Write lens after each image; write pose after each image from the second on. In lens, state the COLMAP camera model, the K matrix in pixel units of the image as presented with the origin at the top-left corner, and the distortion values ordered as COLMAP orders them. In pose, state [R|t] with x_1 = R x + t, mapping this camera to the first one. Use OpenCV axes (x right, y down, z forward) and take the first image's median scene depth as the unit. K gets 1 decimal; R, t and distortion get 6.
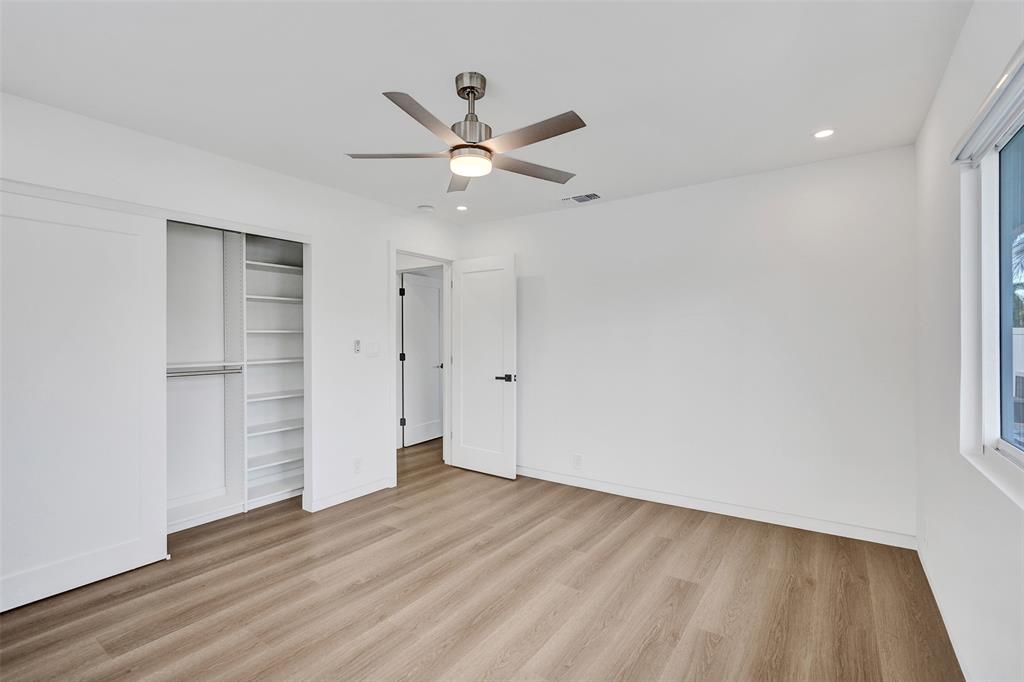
lens RADIAL K [[469.2, 0, 516.9], [0, 469.2, 339.0], [0, 0, 1]] dist [-0.002857, 0.000130]
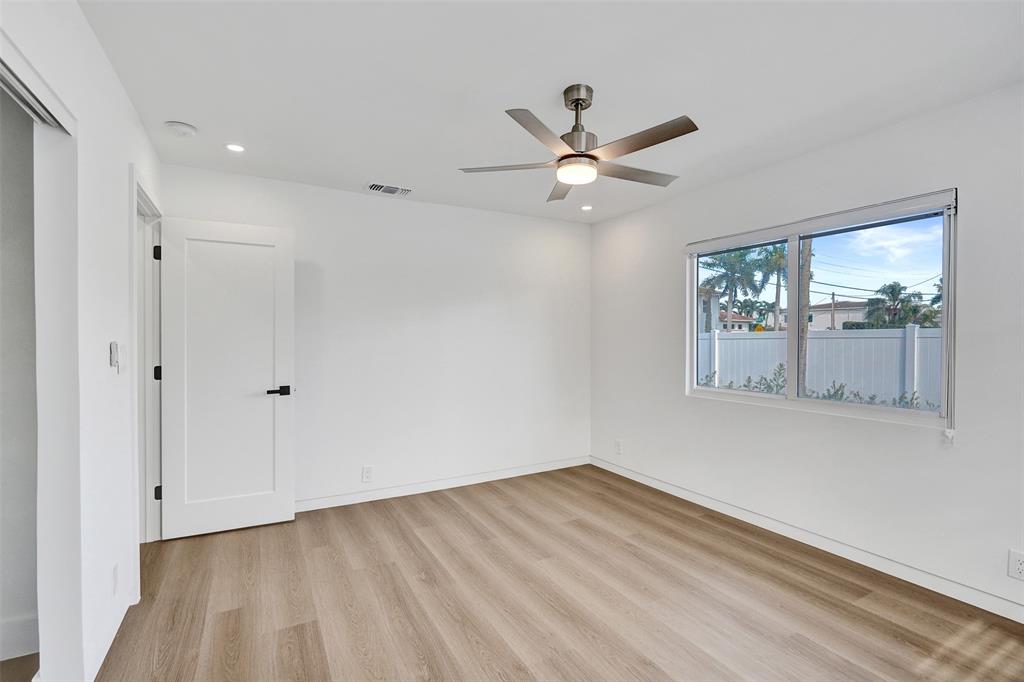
lens RADIAL K [[469.2, 0, 516.9], [0, 469.2, 339.0], [0, 0, 1]] dist [-0.002857, 0.000130]
pose [[0.446950, 0.001423, 0.894558, -0.756763], [0.000532, 0.999998, -0.001856, 0.000909], [-0.894559, 0.001306, 0.446948, 0.452783]]
